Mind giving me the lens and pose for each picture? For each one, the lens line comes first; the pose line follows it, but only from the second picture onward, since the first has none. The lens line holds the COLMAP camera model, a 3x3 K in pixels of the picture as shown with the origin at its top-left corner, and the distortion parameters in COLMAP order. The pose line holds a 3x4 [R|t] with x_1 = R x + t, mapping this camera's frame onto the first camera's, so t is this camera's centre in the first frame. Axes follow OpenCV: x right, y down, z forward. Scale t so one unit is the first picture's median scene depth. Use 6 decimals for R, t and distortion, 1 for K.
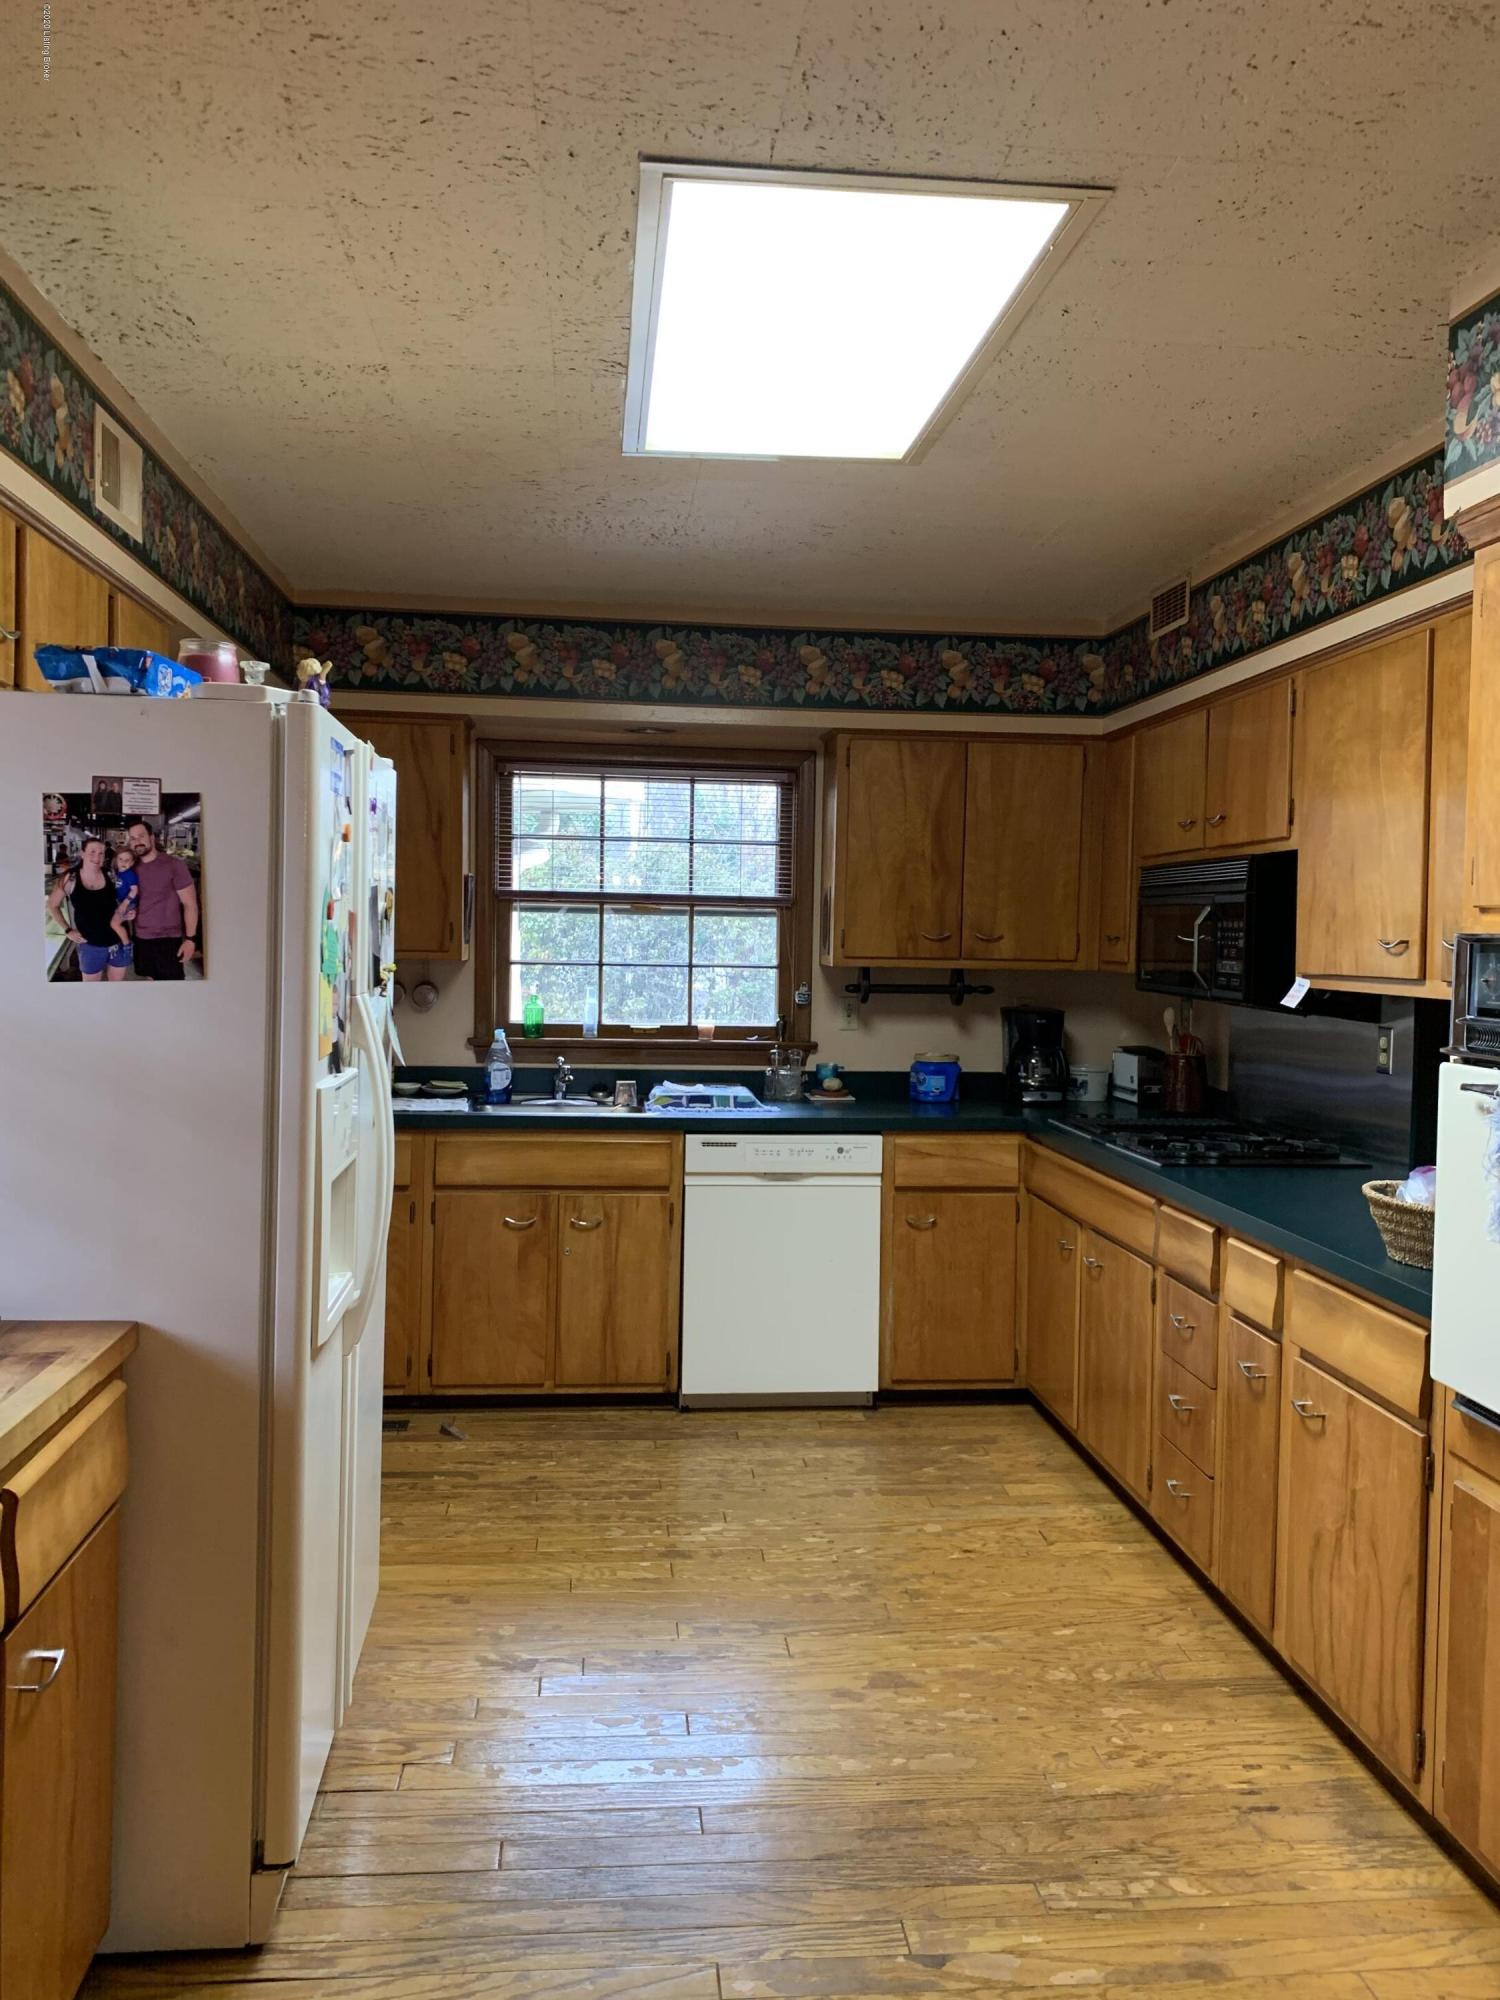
lens RADIAL K [[1560.1, 0, 745.9], [0, 1560.1, 991.2], [0, 0, 1]] dist [0.009681, -0.016094]
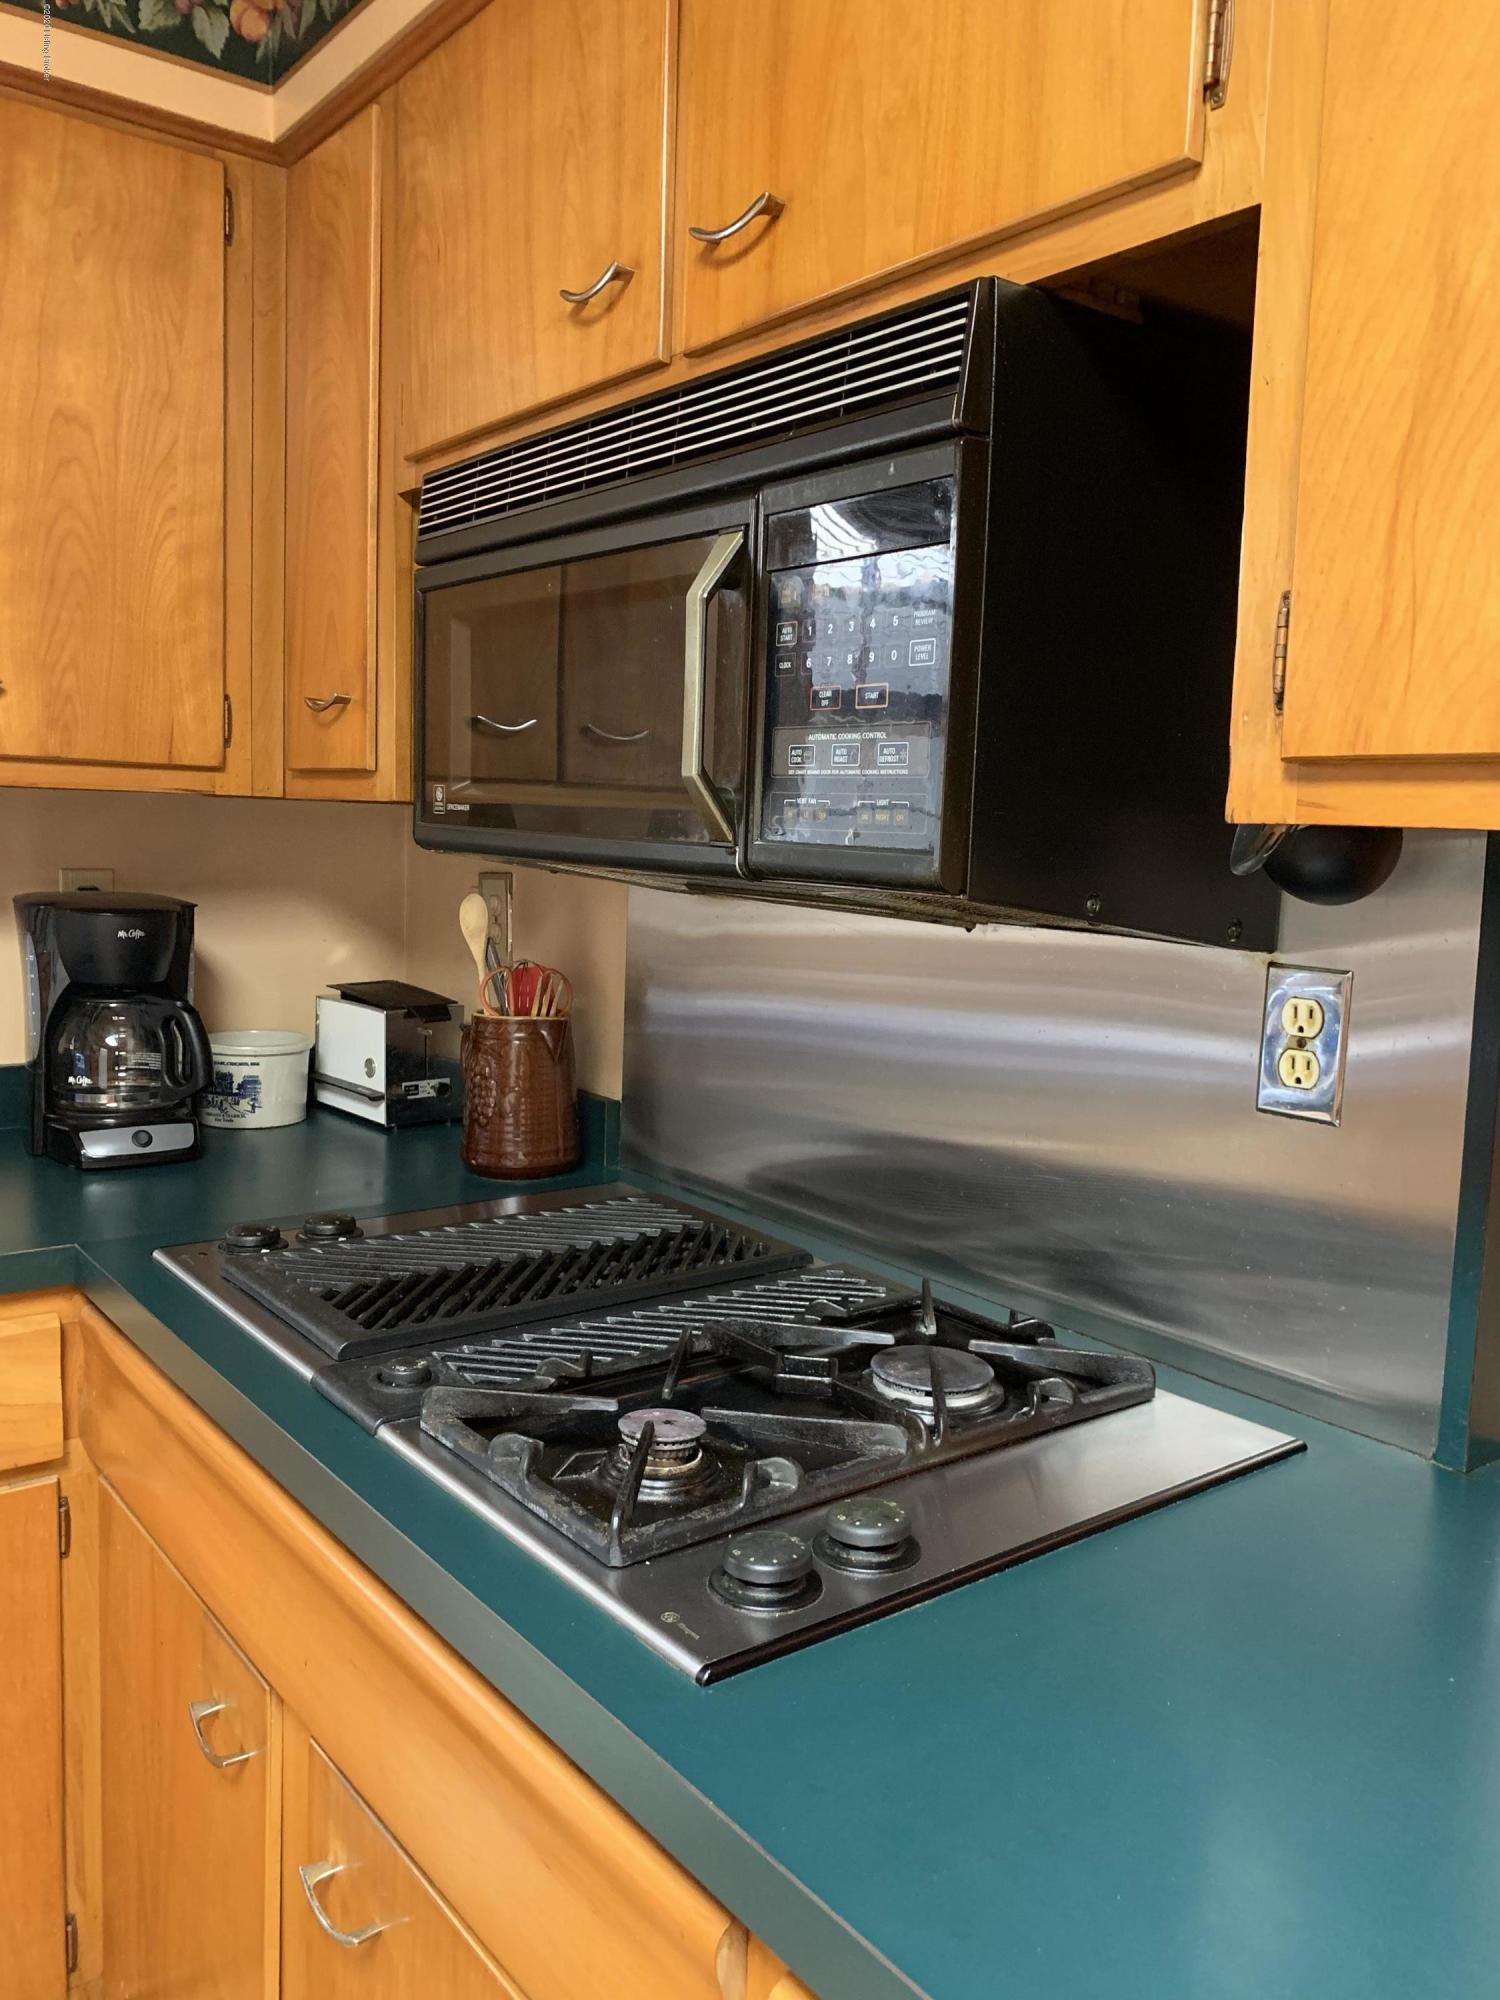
lens RADIAL K [[1560.1, 0, 745.4], [0, 1560.1, 992.5], [0, 0, 1]] dist [0.009681, -0.016094]
pose [[0.854468, -0.049835, 0.517108, 0.121446], [0.003076, 0.995856, 0.090890, -0.000136], [-0.519495, -0.076072, 0.851081, 0.605322]]
